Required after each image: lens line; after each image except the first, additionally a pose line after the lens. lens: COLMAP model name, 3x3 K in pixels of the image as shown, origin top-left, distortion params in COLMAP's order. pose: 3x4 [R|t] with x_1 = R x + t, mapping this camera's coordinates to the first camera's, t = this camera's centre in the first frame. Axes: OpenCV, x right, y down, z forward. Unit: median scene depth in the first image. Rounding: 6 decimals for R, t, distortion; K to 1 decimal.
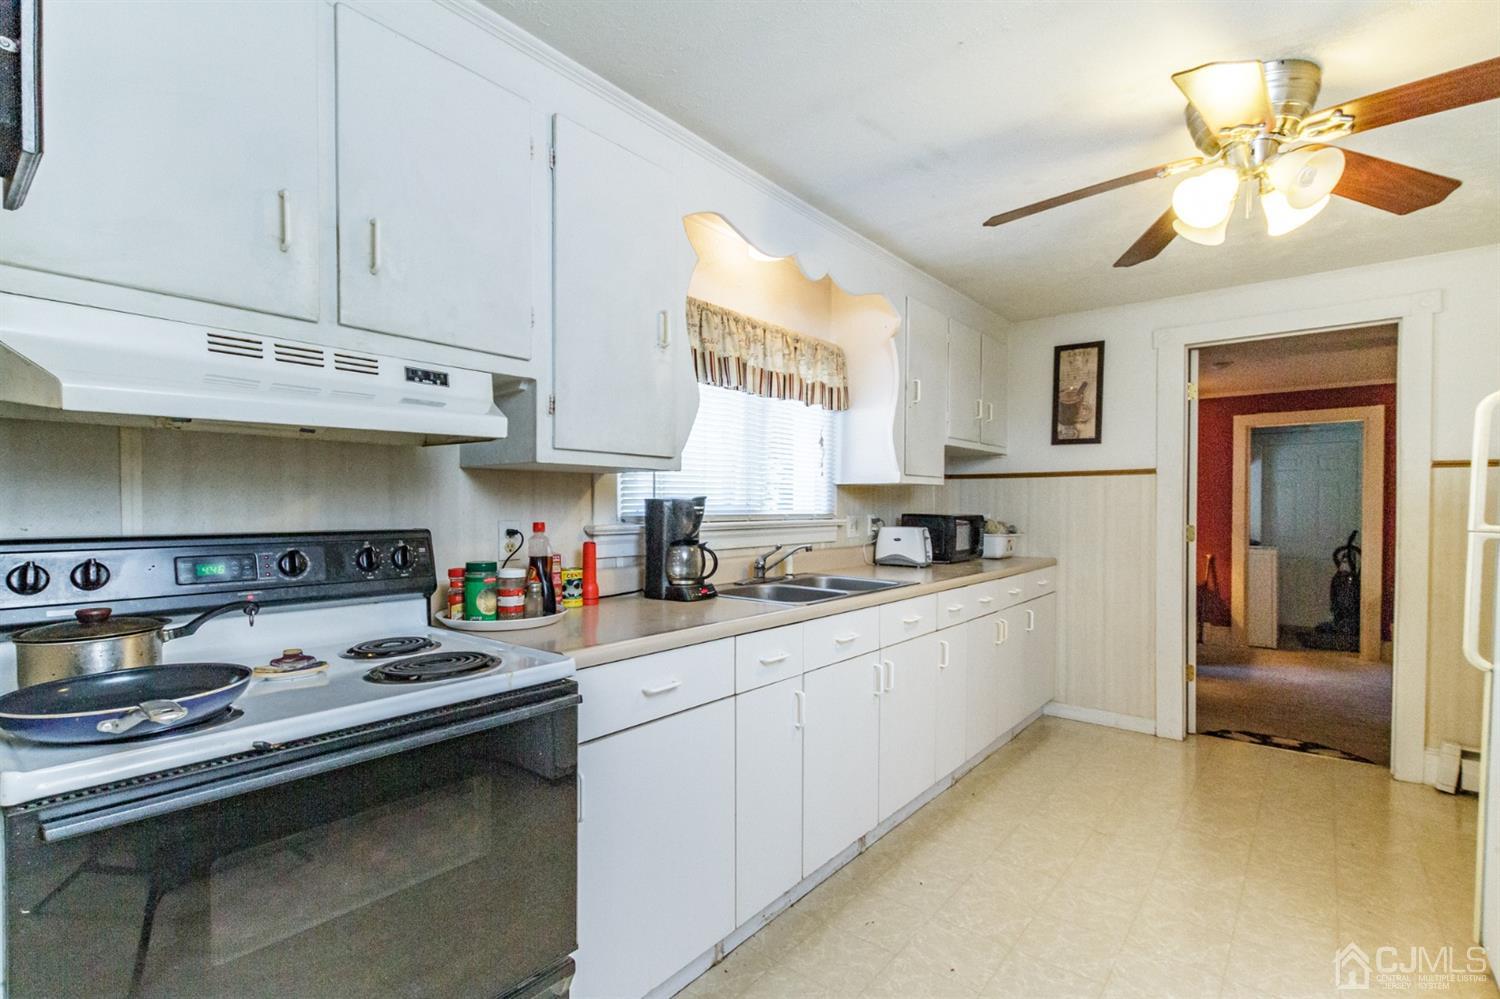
lens RADIAL K [[681.2, 0, 747.7], [0, 681.2, 504.5], [0, 0, 1]] dist [0.007884, -0.003566]
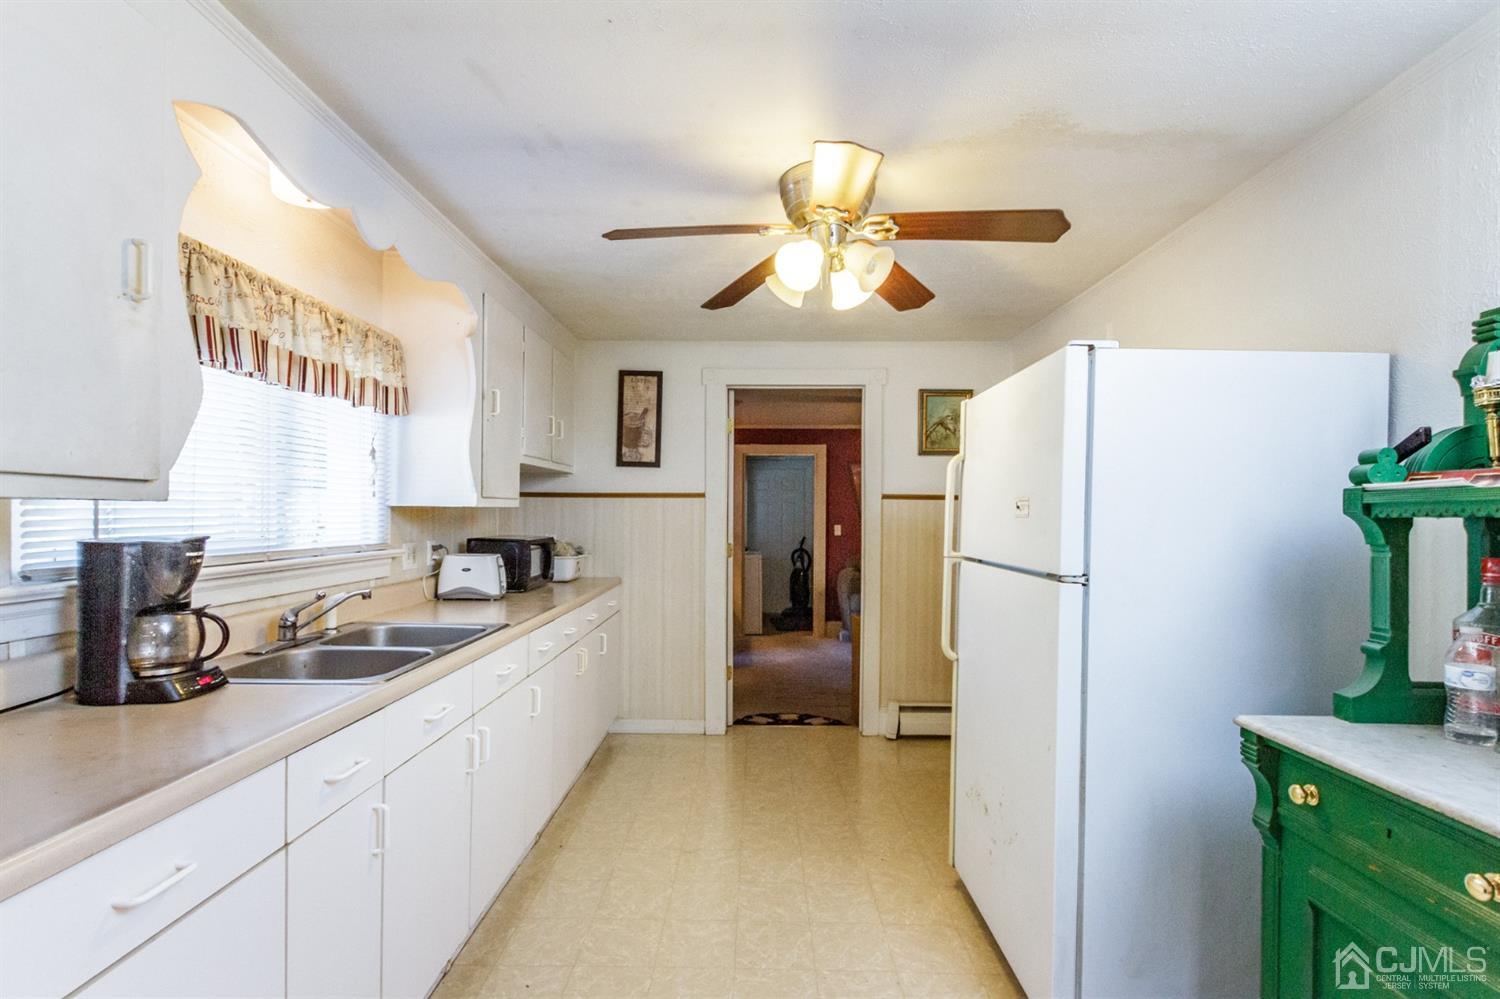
lens RADIAL K [[681.2, 0, 748.5], [0, 681.2, 508.2], [0, 0, 1]] dist [0.007884, -0.003566]
pose [[0.782213, 0.007735, 0.622963, -0.049733], [-0.005339, 0.999969, -0.005711, -0.029057], [-0.622988, 0.001141, 0.782231, 0.118112]]
